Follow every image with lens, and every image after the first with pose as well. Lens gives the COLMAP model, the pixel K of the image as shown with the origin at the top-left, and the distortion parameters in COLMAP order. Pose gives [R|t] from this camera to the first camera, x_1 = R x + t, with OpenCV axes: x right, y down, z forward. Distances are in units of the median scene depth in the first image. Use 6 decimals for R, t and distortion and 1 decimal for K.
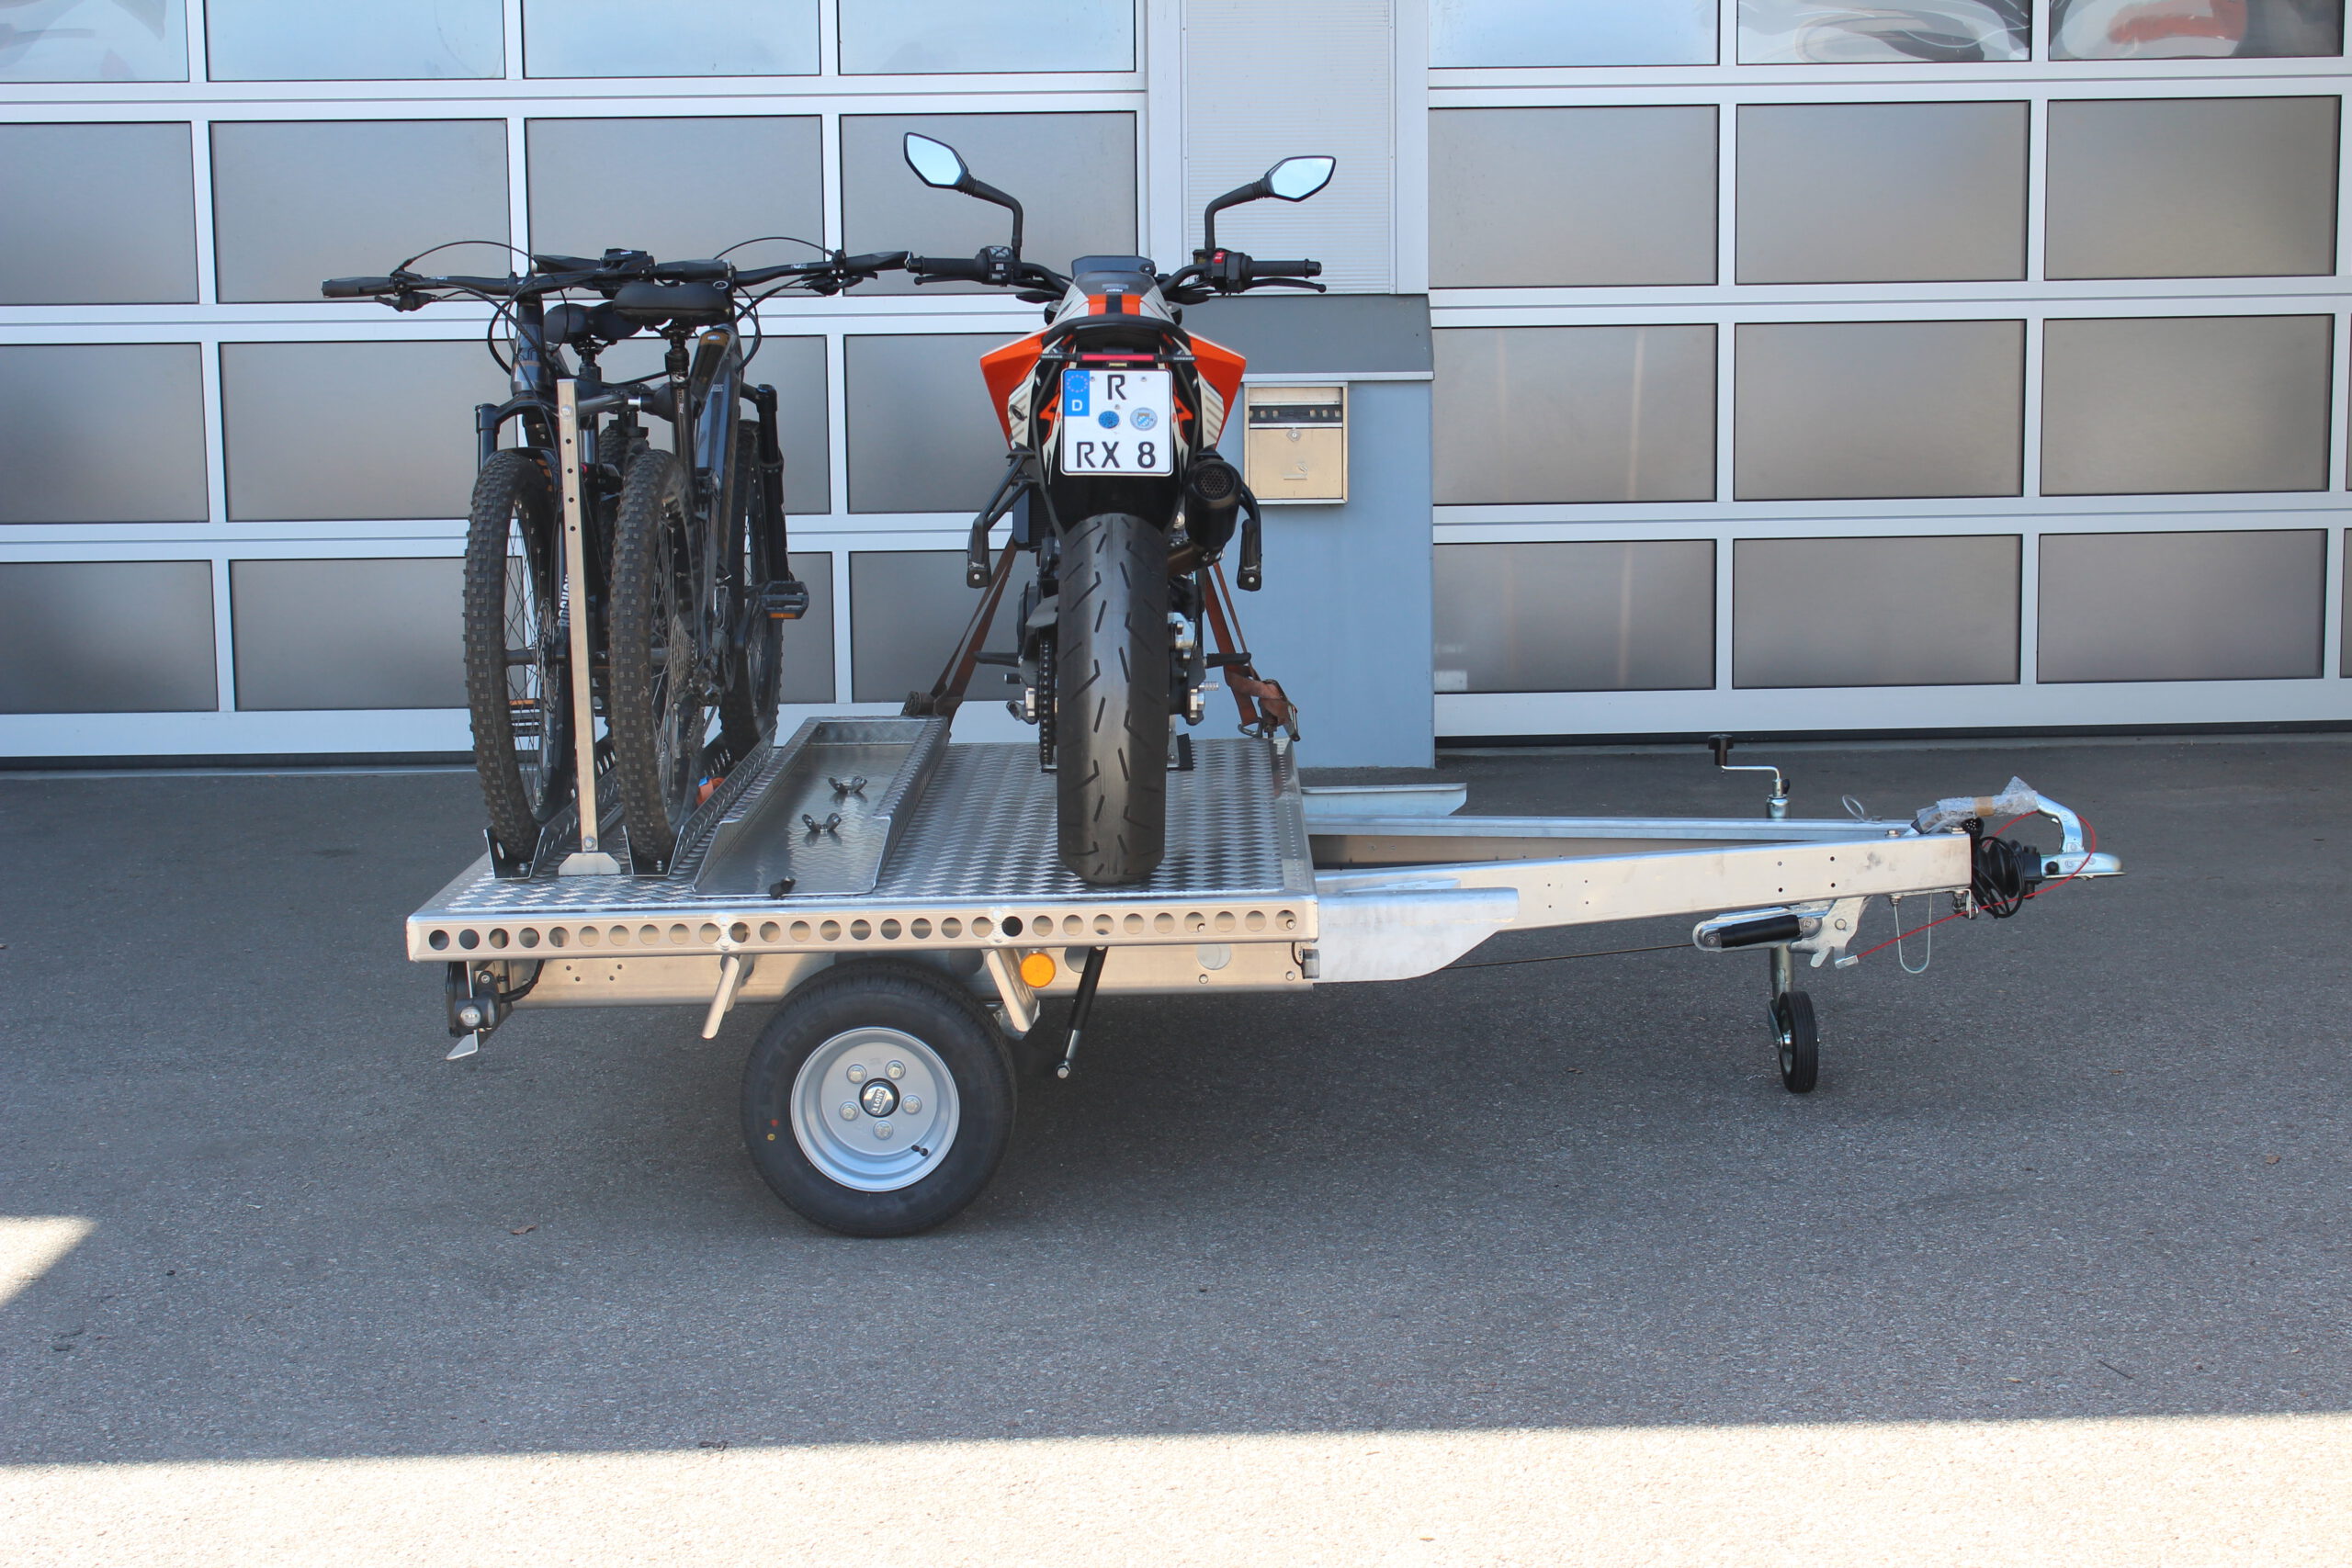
lens RADIAL K [[3744.9, 0, 1132.9], [0, 3744.9, 780.7], [0, 0, 1]] dist [-0.042578, 0.199348]
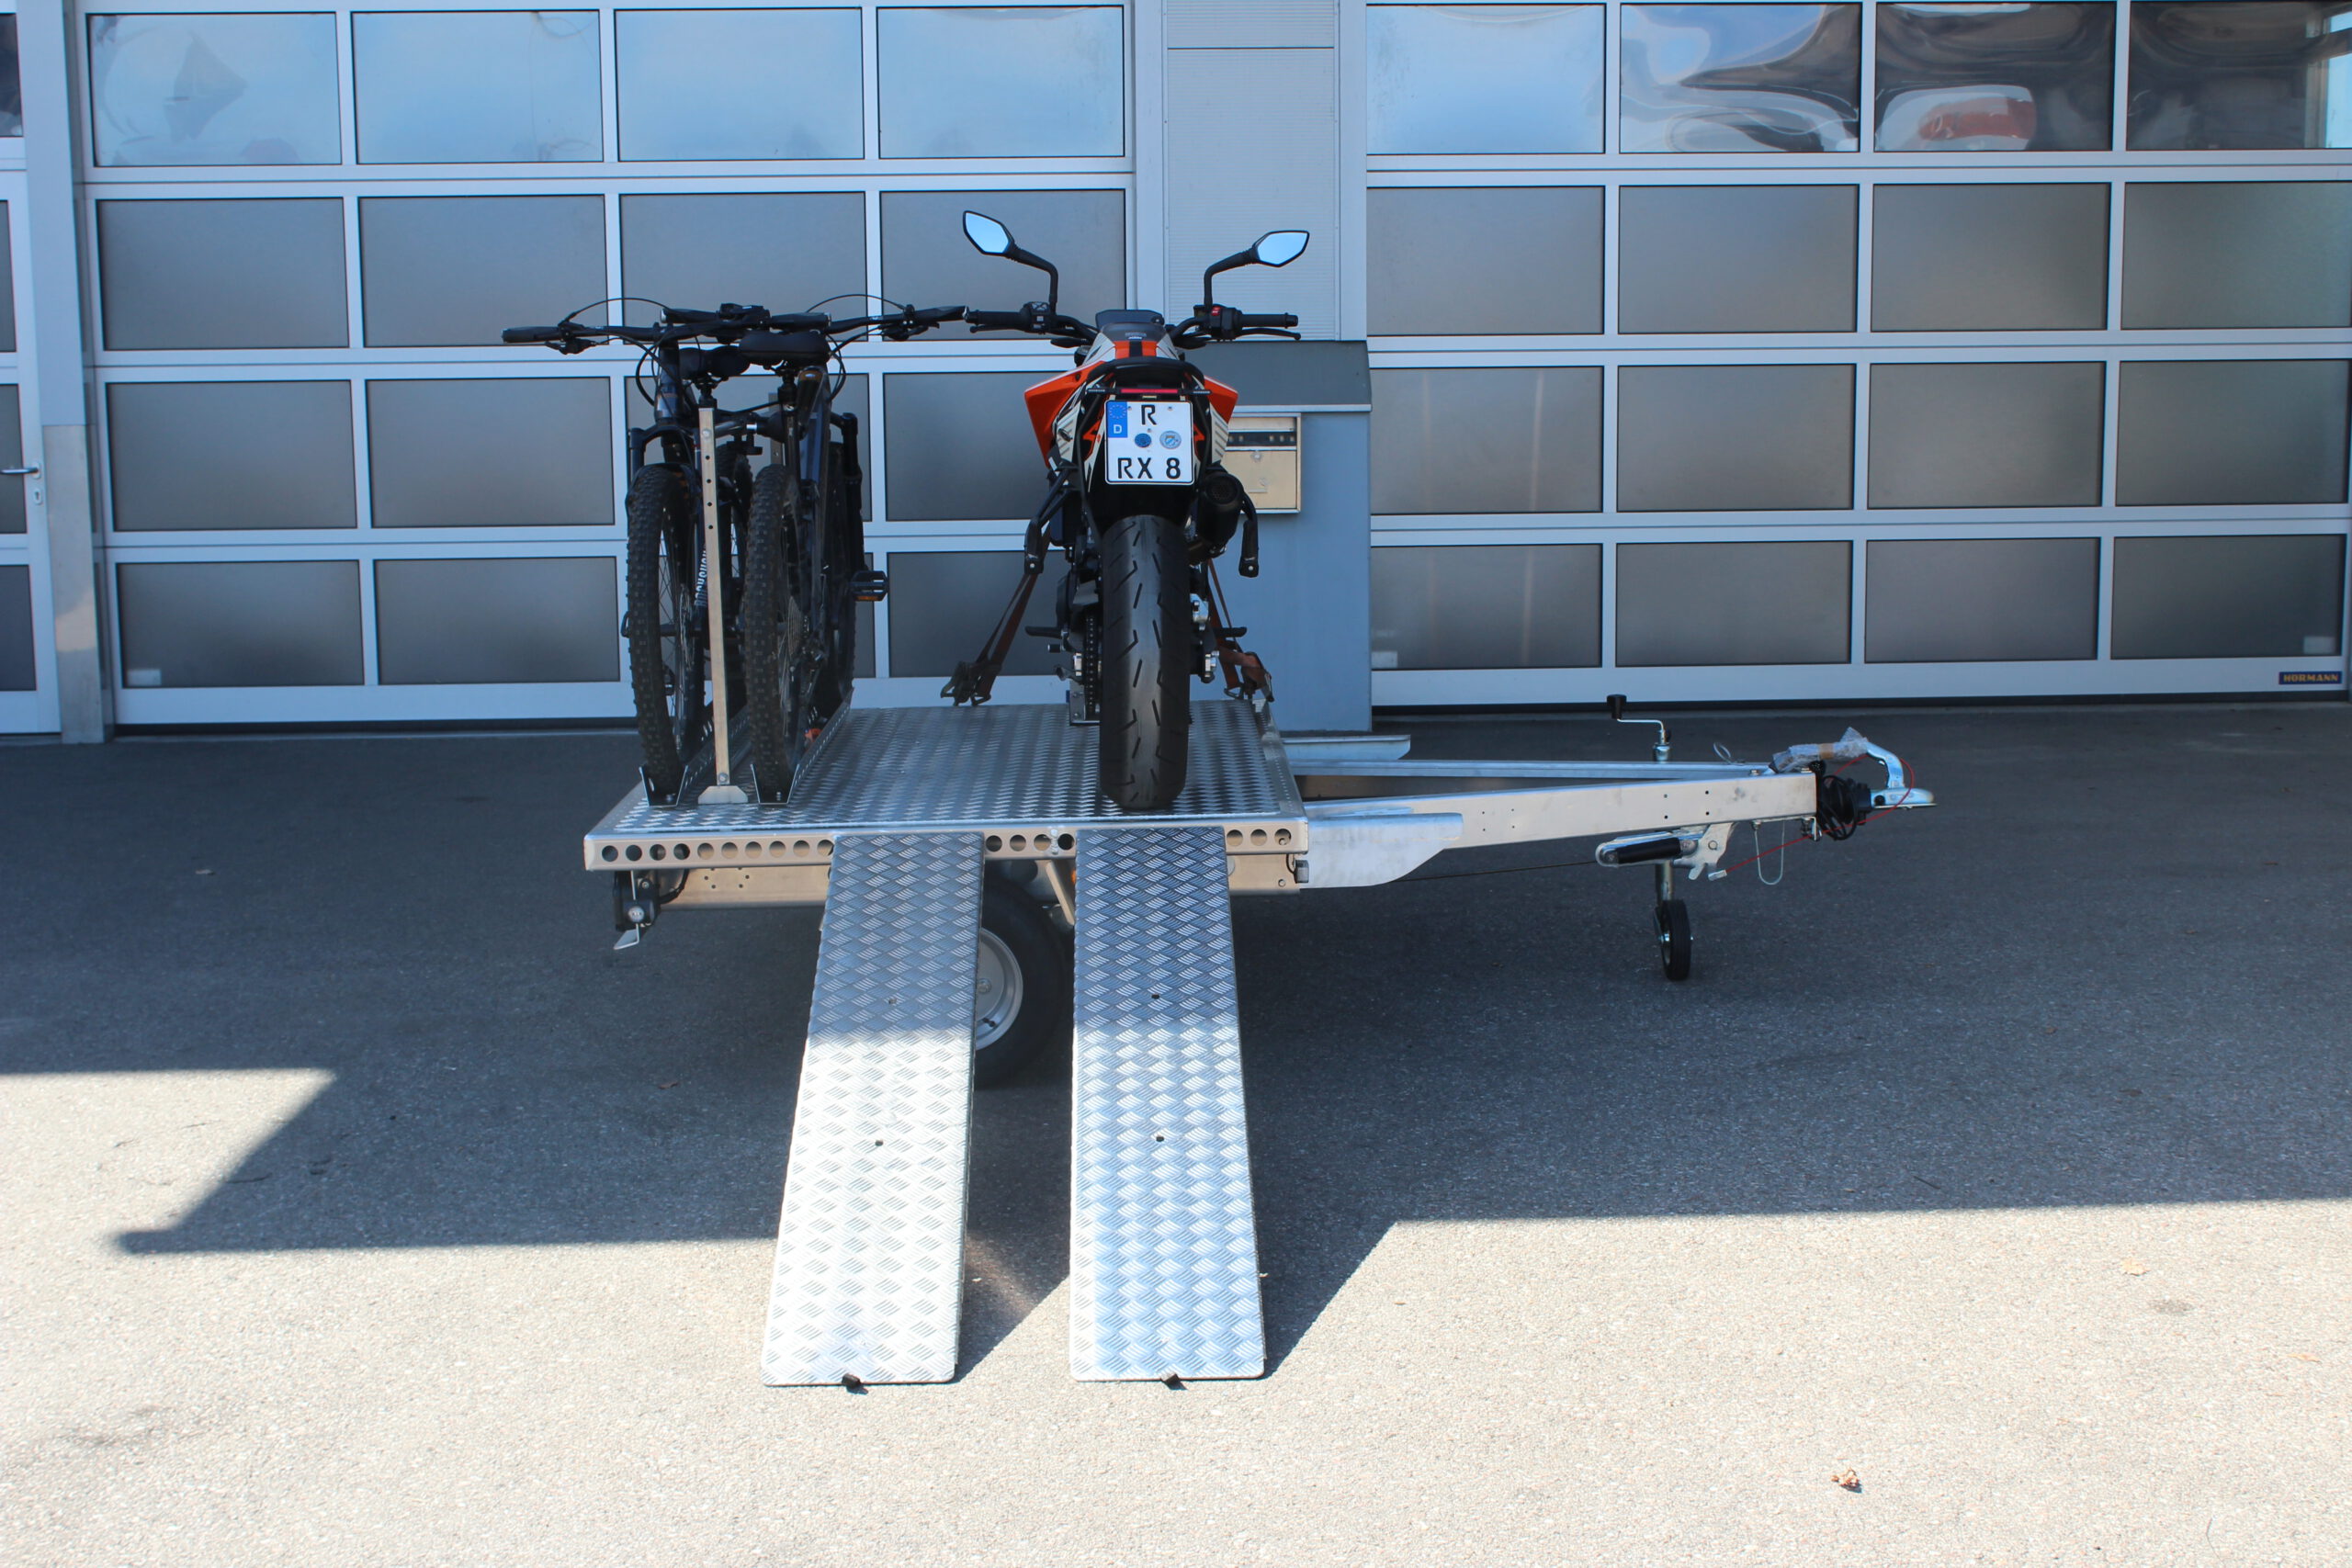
lens RADIAL K [[3249.3, 0, 1139.9], [0, 3249.3, 807.3], [0, 0, 1]] dist [-0.074642, 0.175884]
pose [[0.999829, 0.000172, 0.018465, -0.025363], [-0.000433, 0.999900, 0.014139, 0.011437], [-0.018460, -0.014145, 0.999730, -0.094510]]
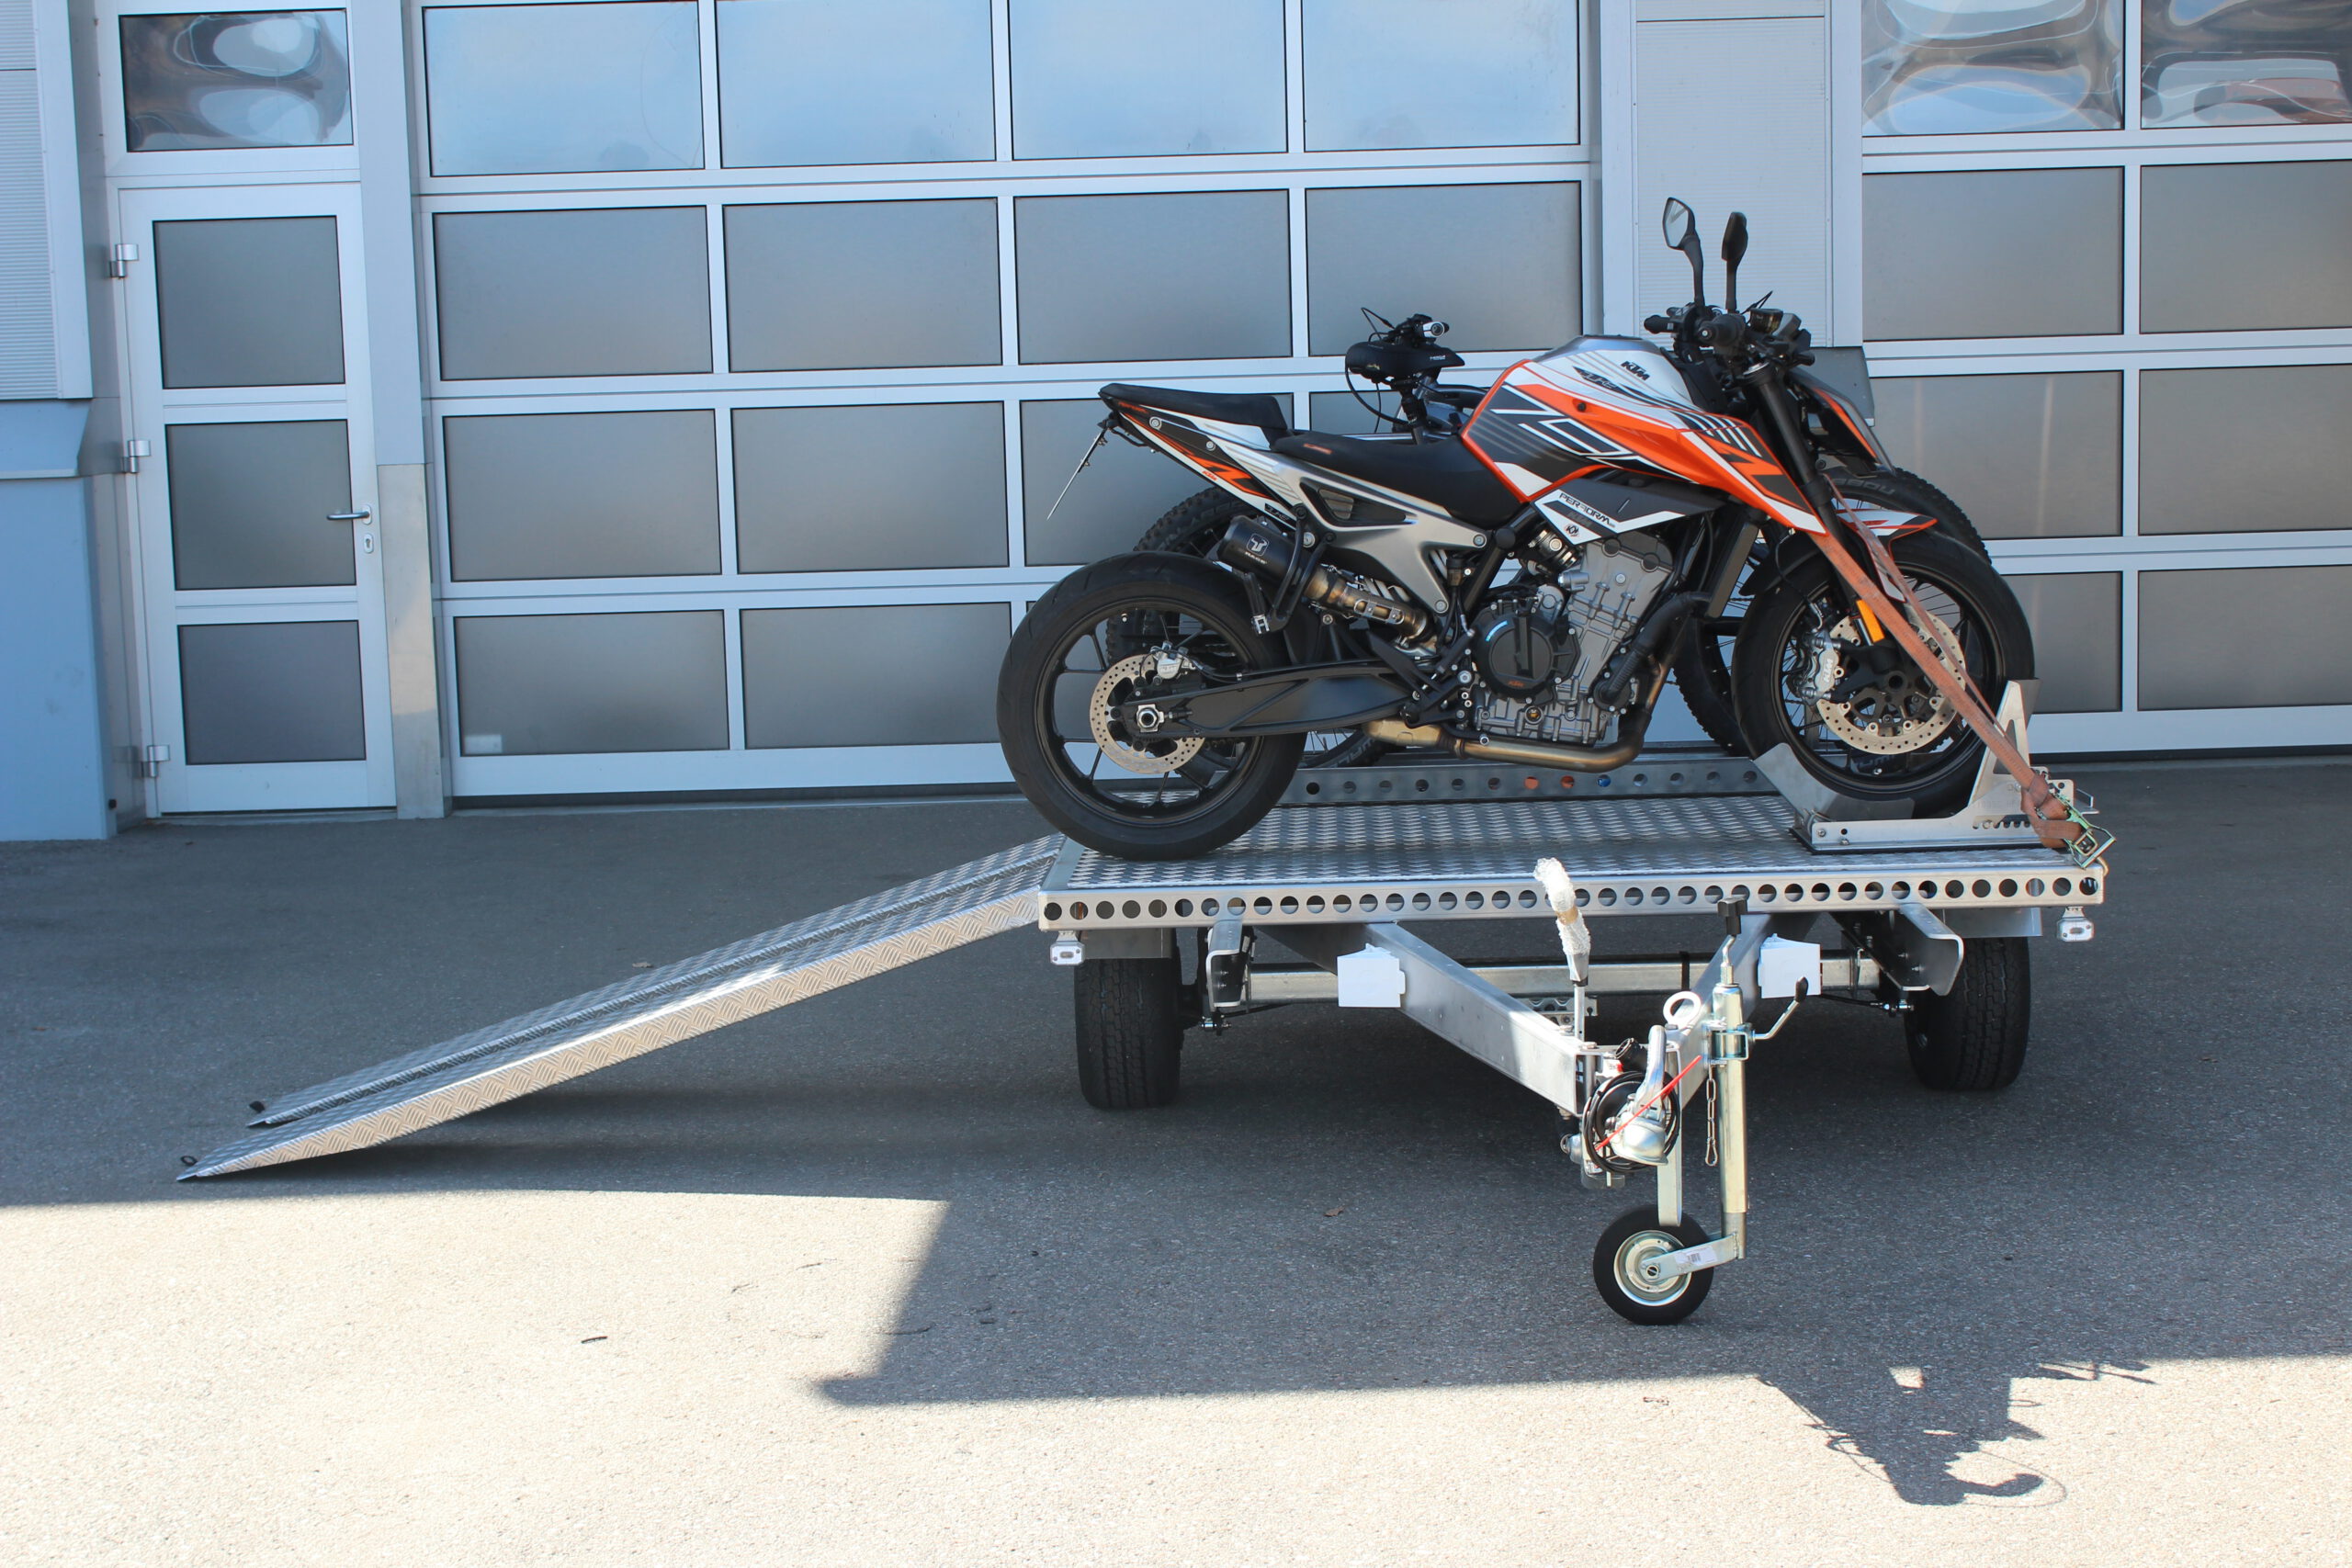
lens RADIAL K [[3542.7, 0, 1100.8], [0, 3542.7, 782.4], [0, 0, 1]] dist [-0.049528, 0.149323]
pose [[0.999579, -0.012284, -0.026283, -0.208289], [0.012031, 0.999880, -0.009773, 0.004283], [0.026400, 0.009452, 0.999607, -0.034337]]
